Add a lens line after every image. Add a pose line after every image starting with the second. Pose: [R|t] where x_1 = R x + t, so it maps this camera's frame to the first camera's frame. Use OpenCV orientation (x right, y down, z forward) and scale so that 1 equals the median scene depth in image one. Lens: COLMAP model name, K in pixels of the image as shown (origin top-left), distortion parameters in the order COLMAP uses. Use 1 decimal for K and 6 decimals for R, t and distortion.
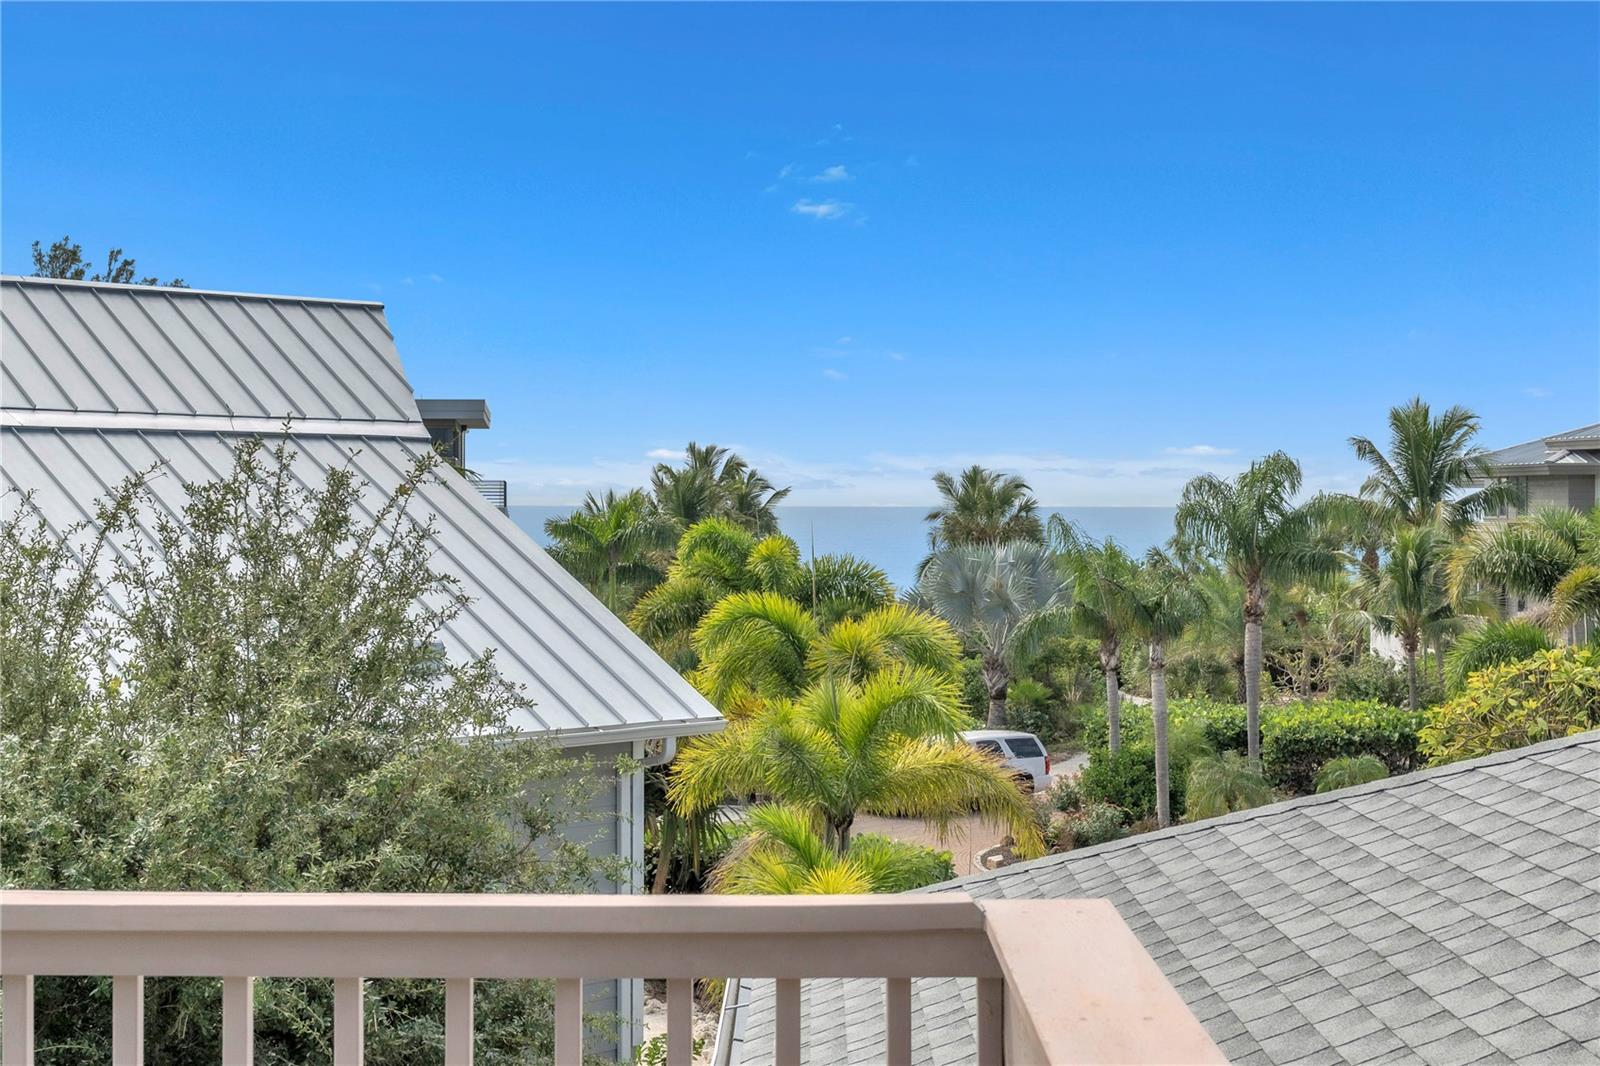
lens RADIAL K [[2333.9, 0, 800.3], [0, 2333.9, 531.0], [0, 0, 1]] dist [-0.016570, 0.000000]
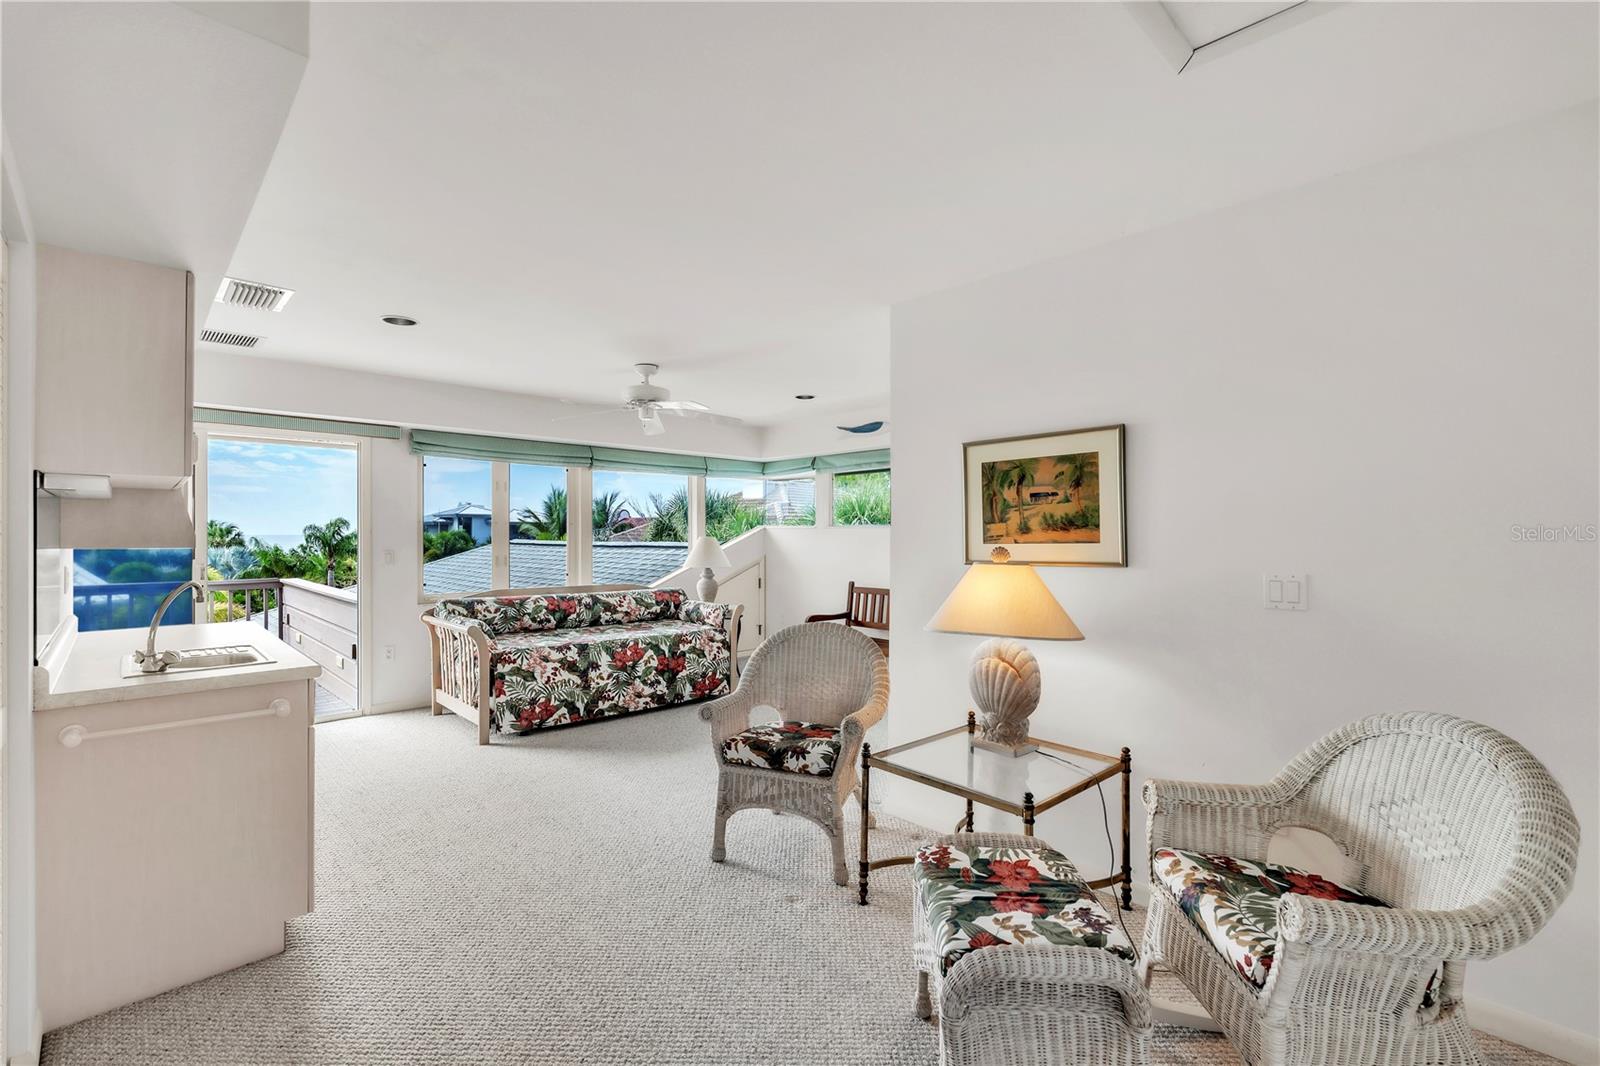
lens RADIAL K [[713.4, 0, 800.6], [0, 713.4, 531.6], [0, 0, 1]] dist [-0.000301, -0.000093]
pose [[0.717585, -0.000100, 0.696471, -0.019557], [0.009312, 0.999912, -0.009451, 0.001060], [-0.696409, 0.013267, 0.717523, -0.118954]]
